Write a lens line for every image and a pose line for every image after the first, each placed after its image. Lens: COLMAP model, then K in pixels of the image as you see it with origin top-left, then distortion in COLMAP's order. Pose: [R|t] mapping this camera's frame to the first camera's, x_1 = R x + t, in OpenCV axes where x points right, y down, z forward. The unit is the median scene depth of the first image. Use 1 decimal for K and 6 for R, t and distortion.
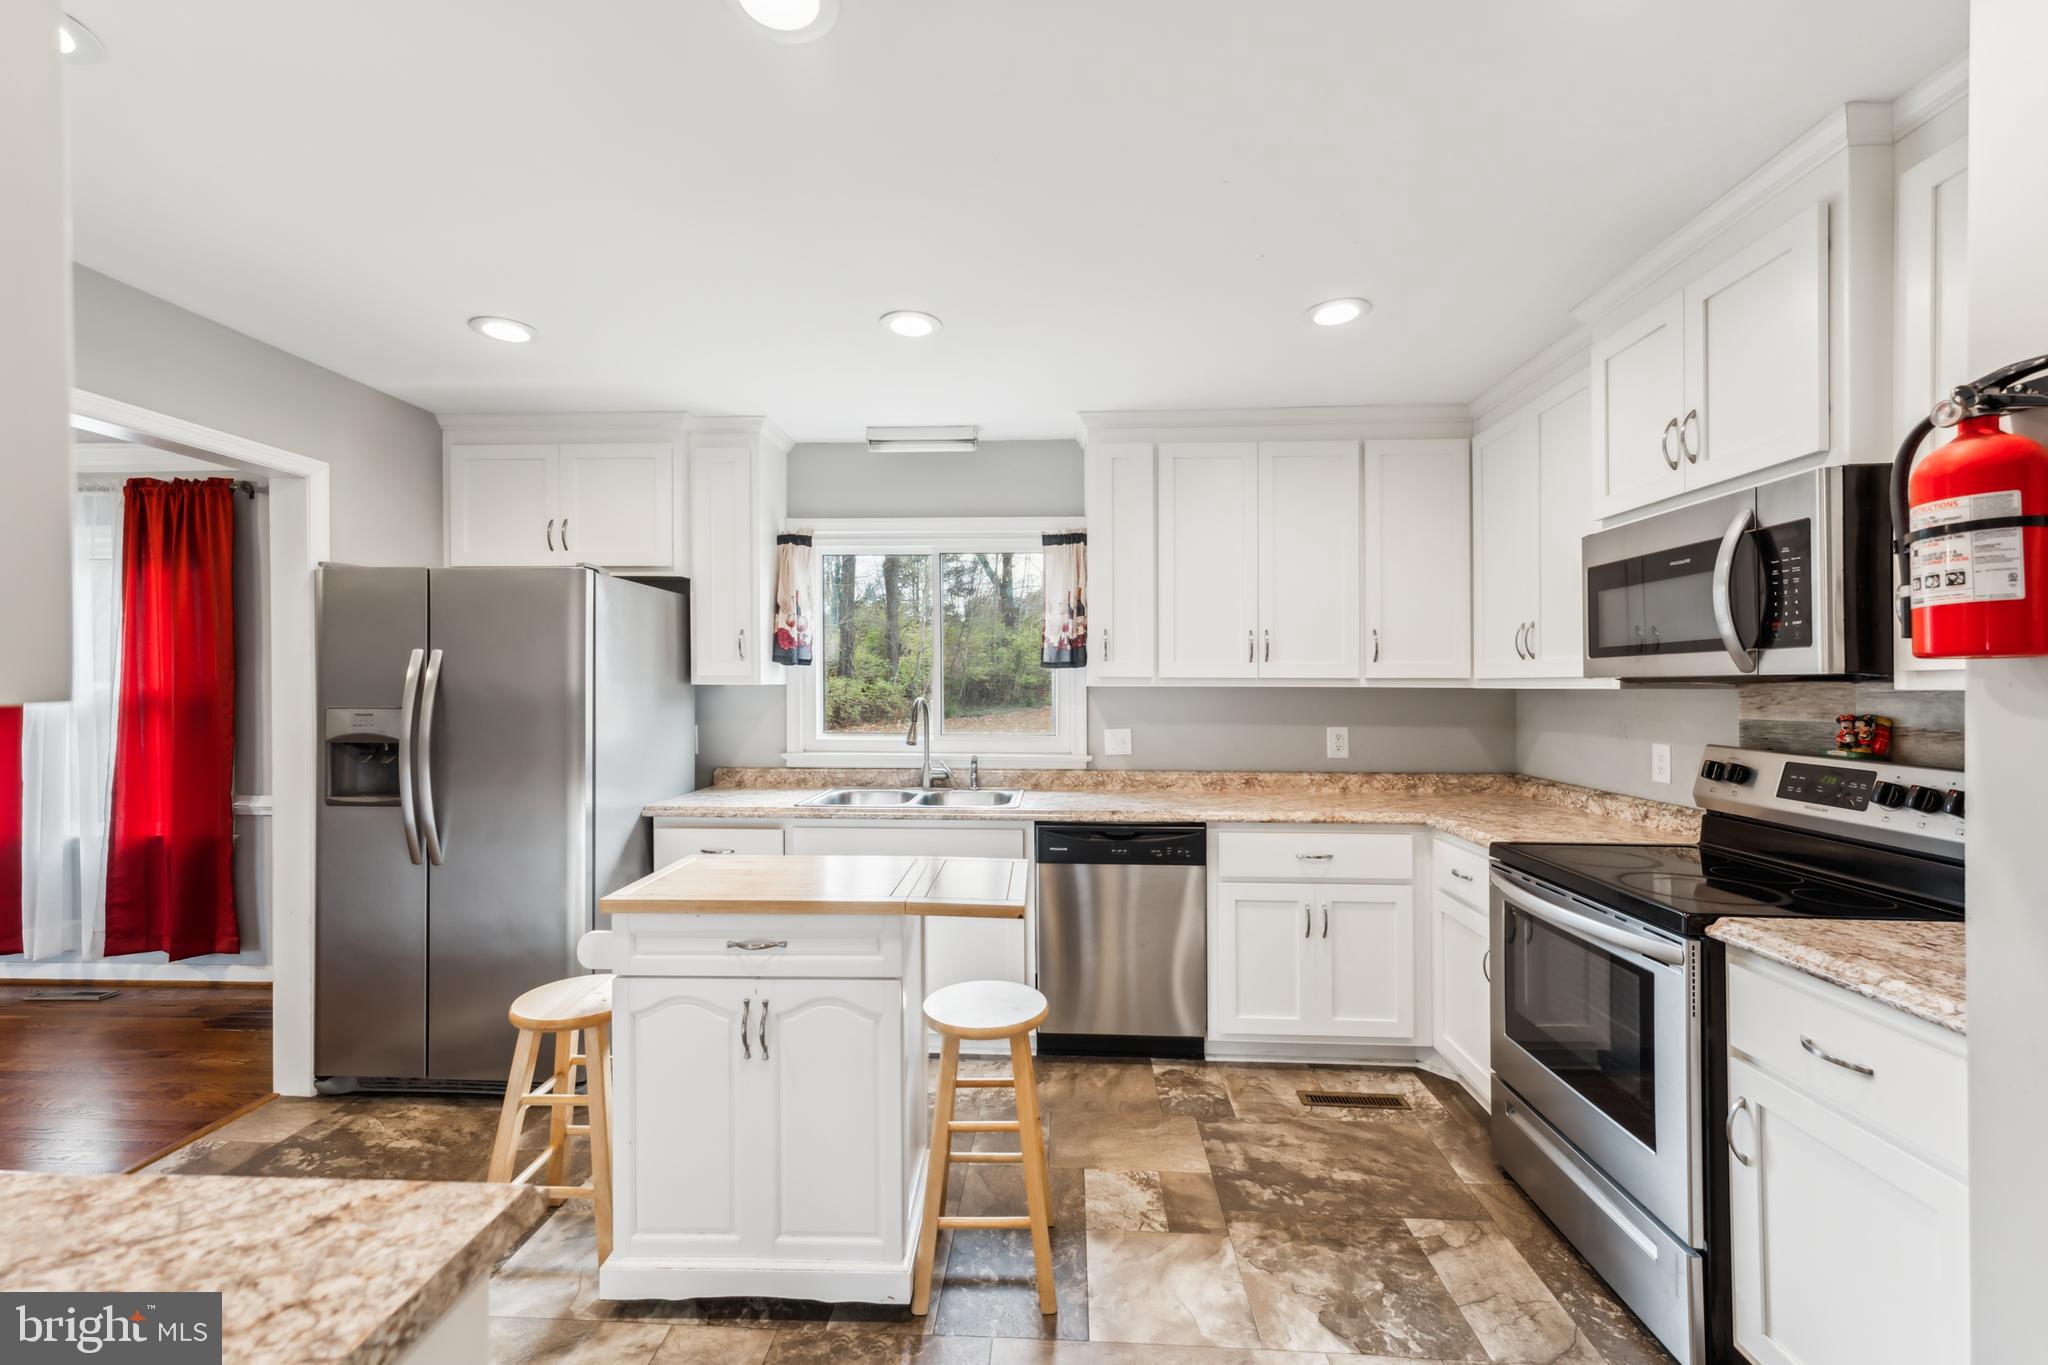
lens RADIAL K [[828.9, 0, 1004.2], [0, 828.9, 682.9], [0, 0, 1]] dist [-0.016734, 0.010142]
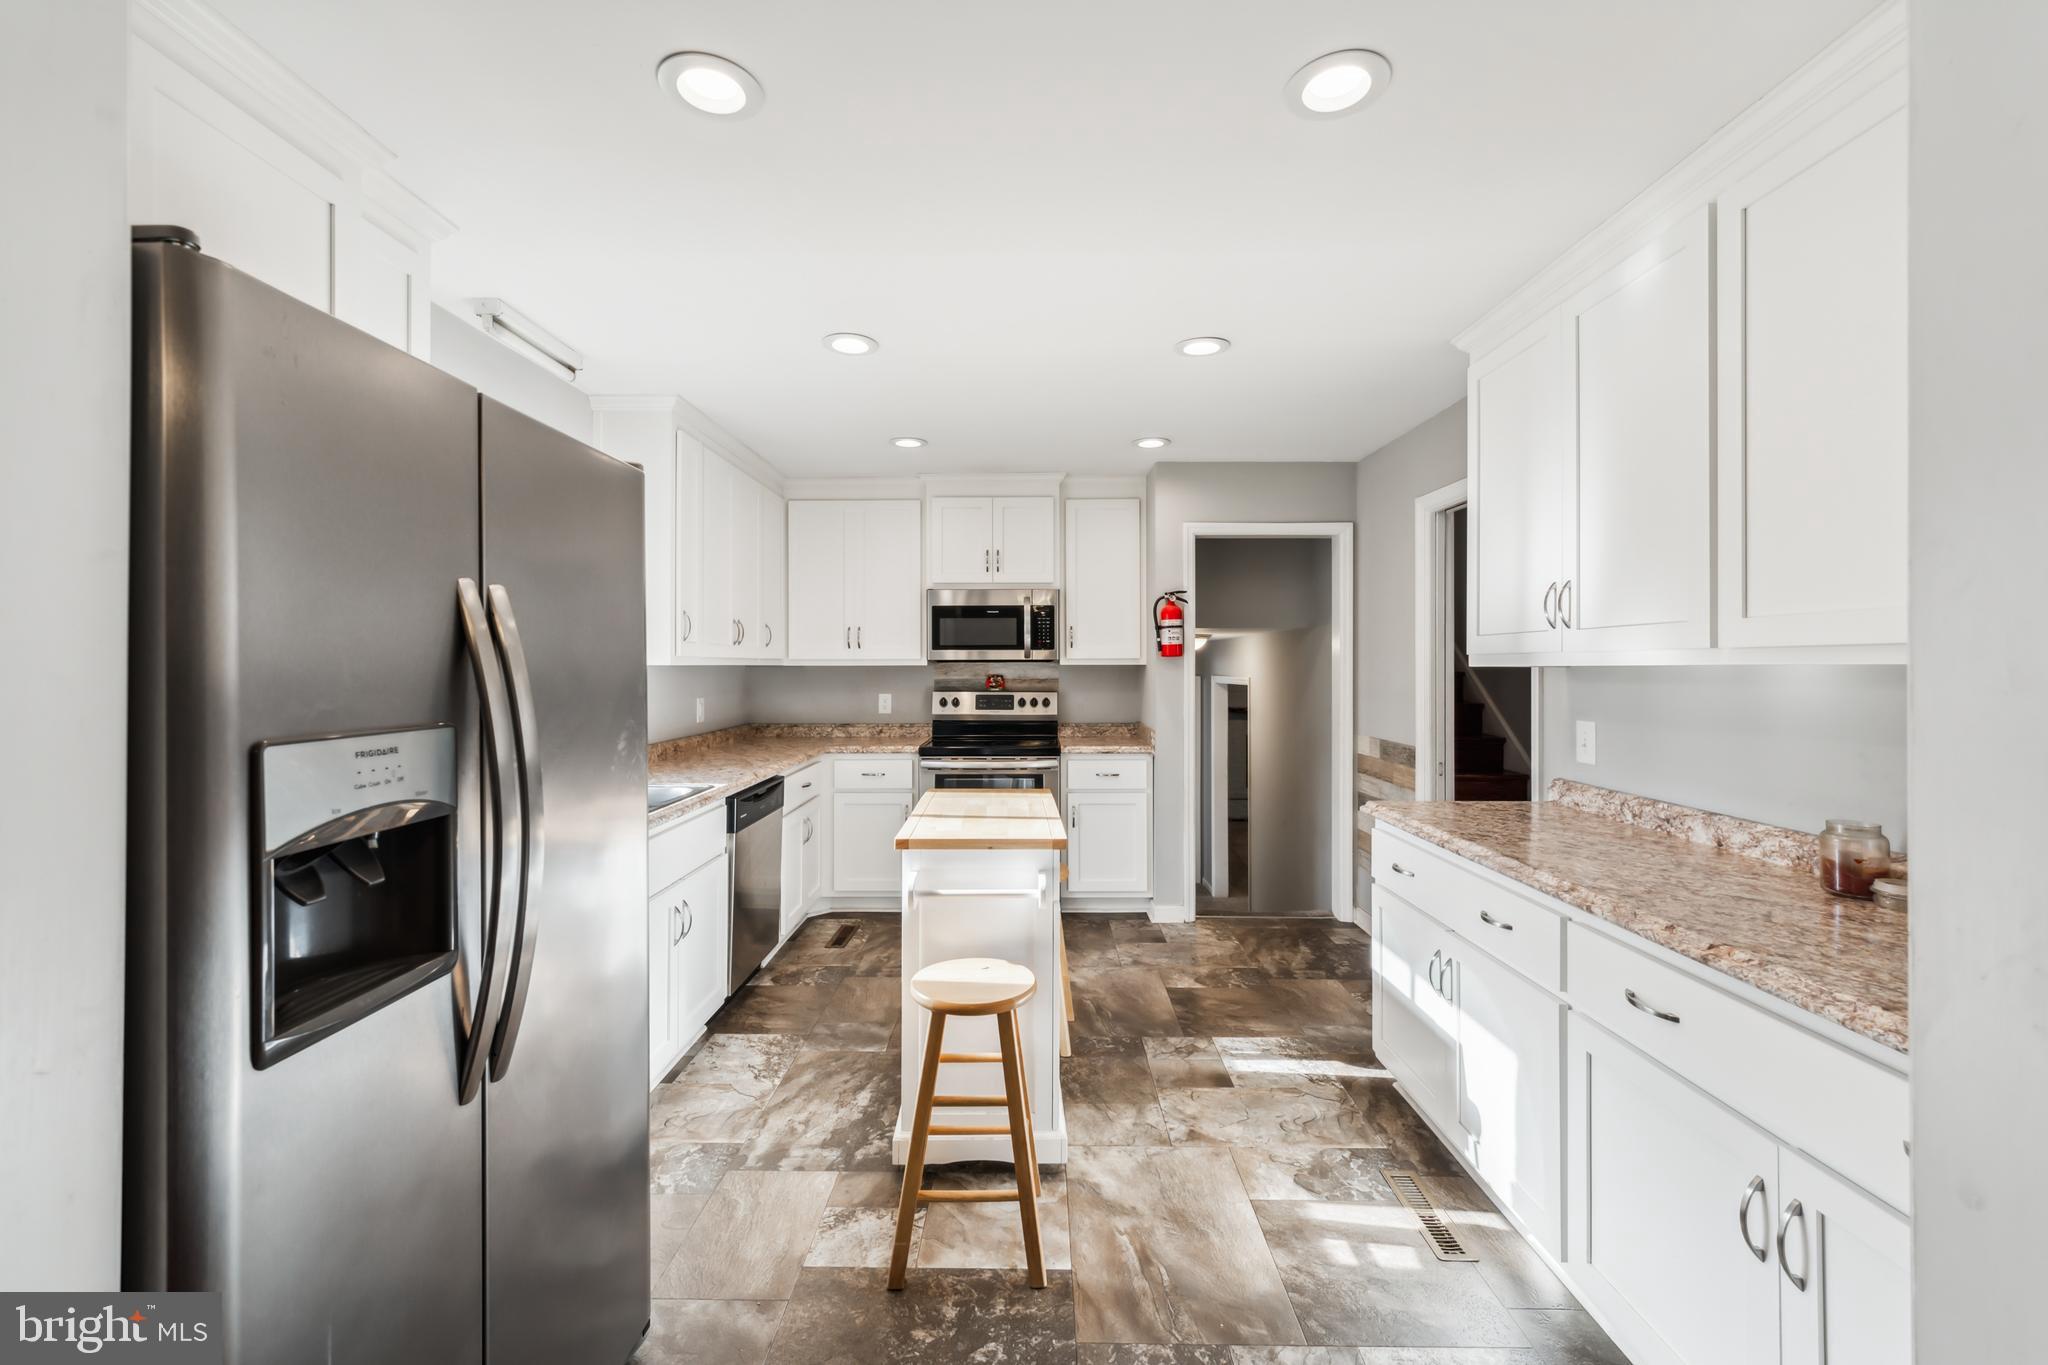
lens RADIAL K [[838.9, 0, 1025.4], [0, 838.9, 652.0], [0, 0, 1]] dist [0.009166, -0.000121]
pose [[-0.058275, 0.010998, 0.998240, -1.759210], [-0.001352, 0.999938, -0.011095, -0.003712], [-0.998300, -0.001996, -0.058257, 1.153046]]
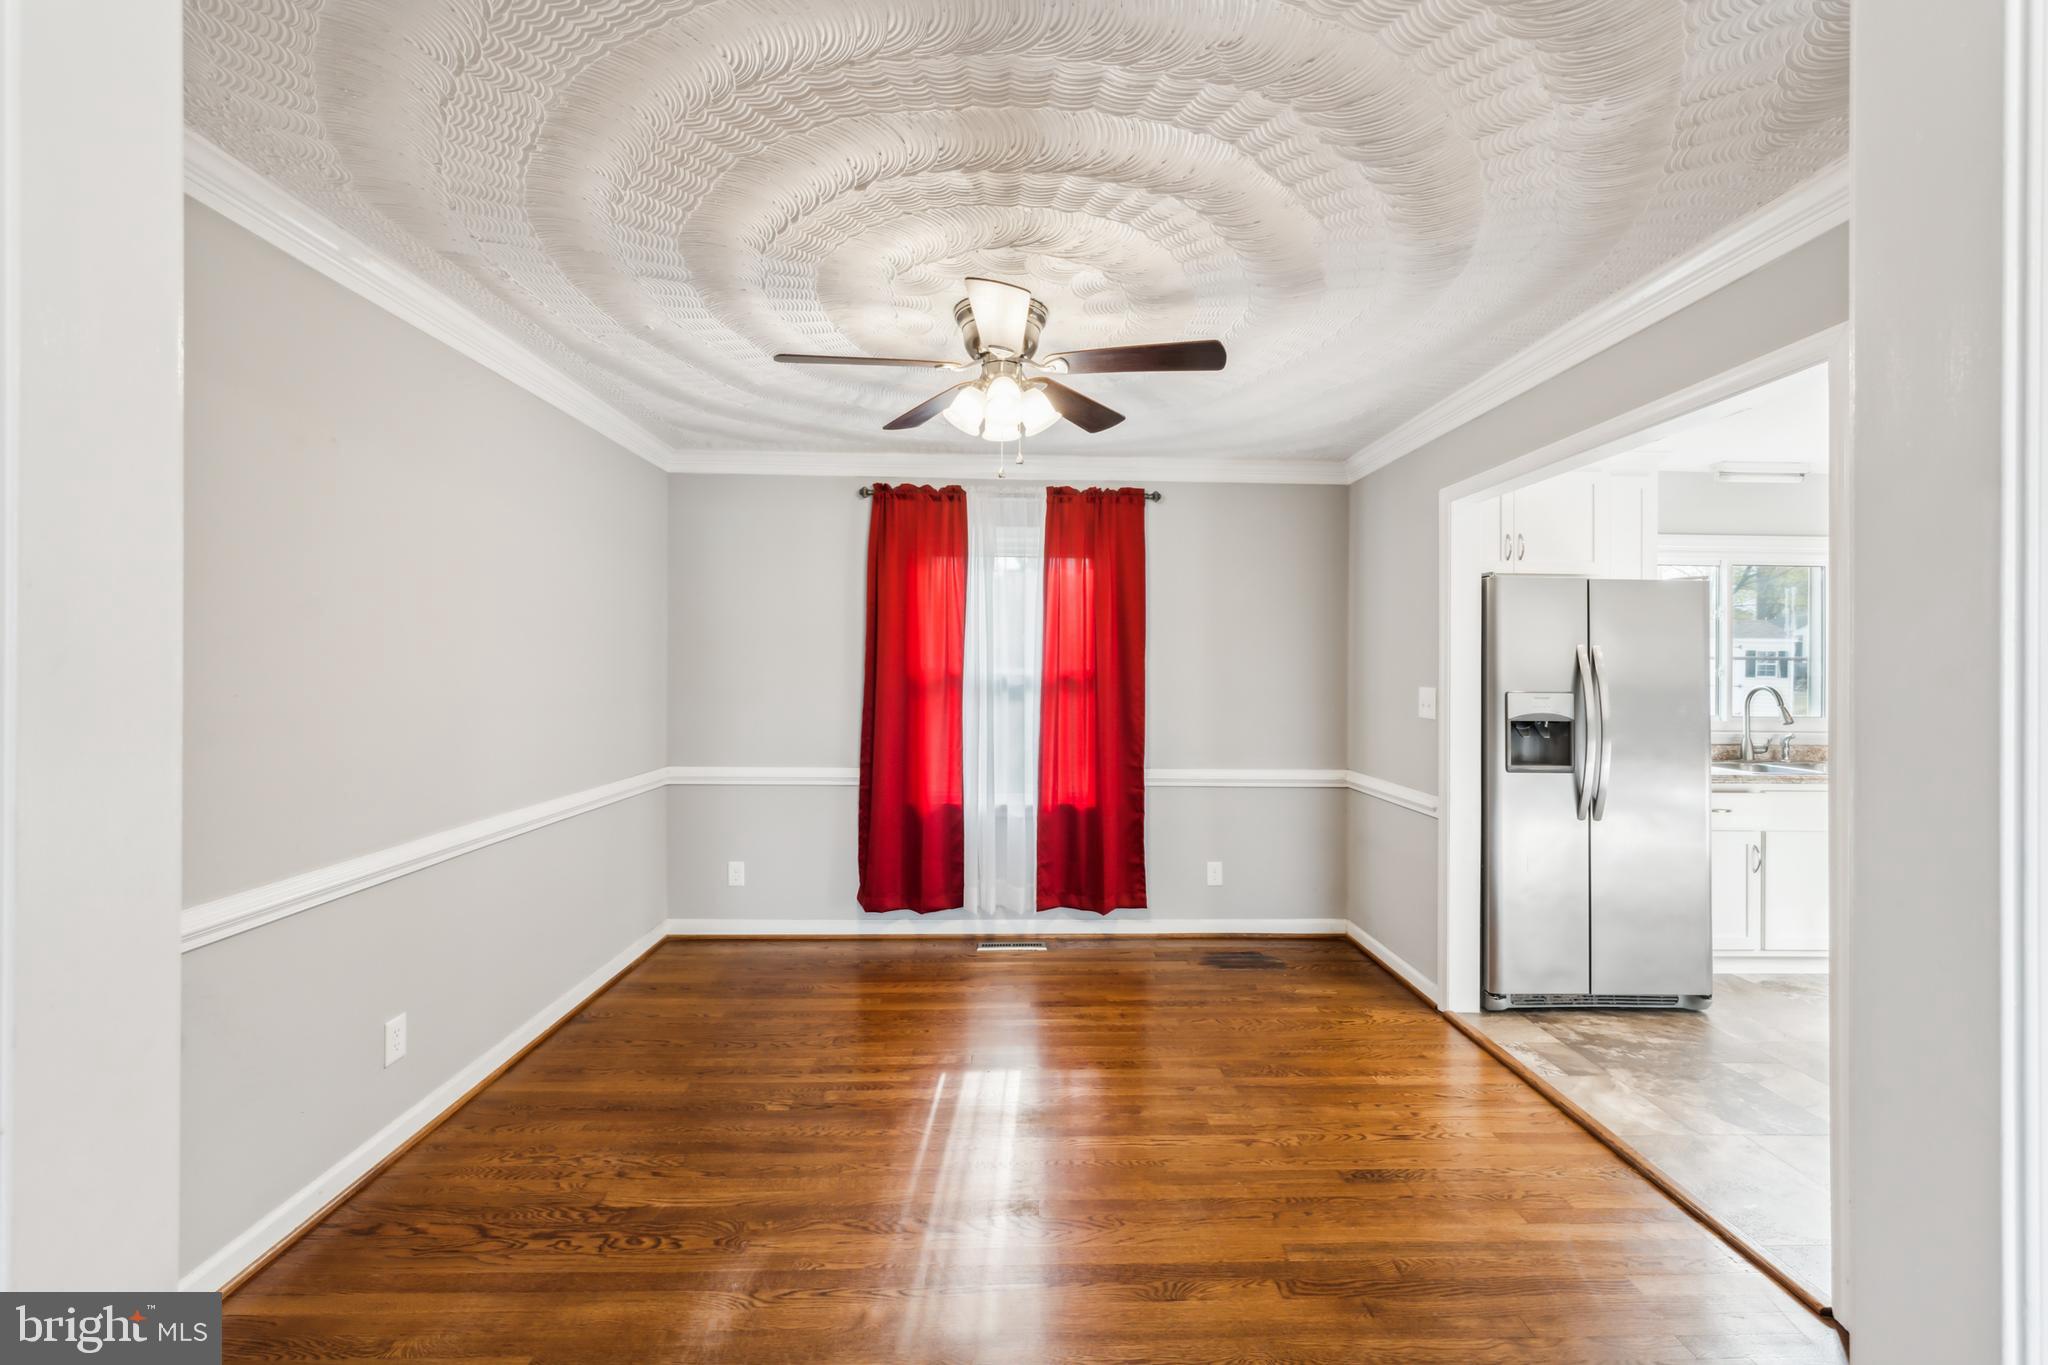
lens RADIAL K [[838.9, 0, 1025.4], [0, 838.9, 652.0], [0, 0, 1]] dist [0.009166, -0.000121]
pose [[0.994891, 0.005808, 0.100792, -2.558391], [-0.005755, 0.999983, -0.000821, -0.040782], [-0.100795, 0.000237, 0.994907, -0.269615]]
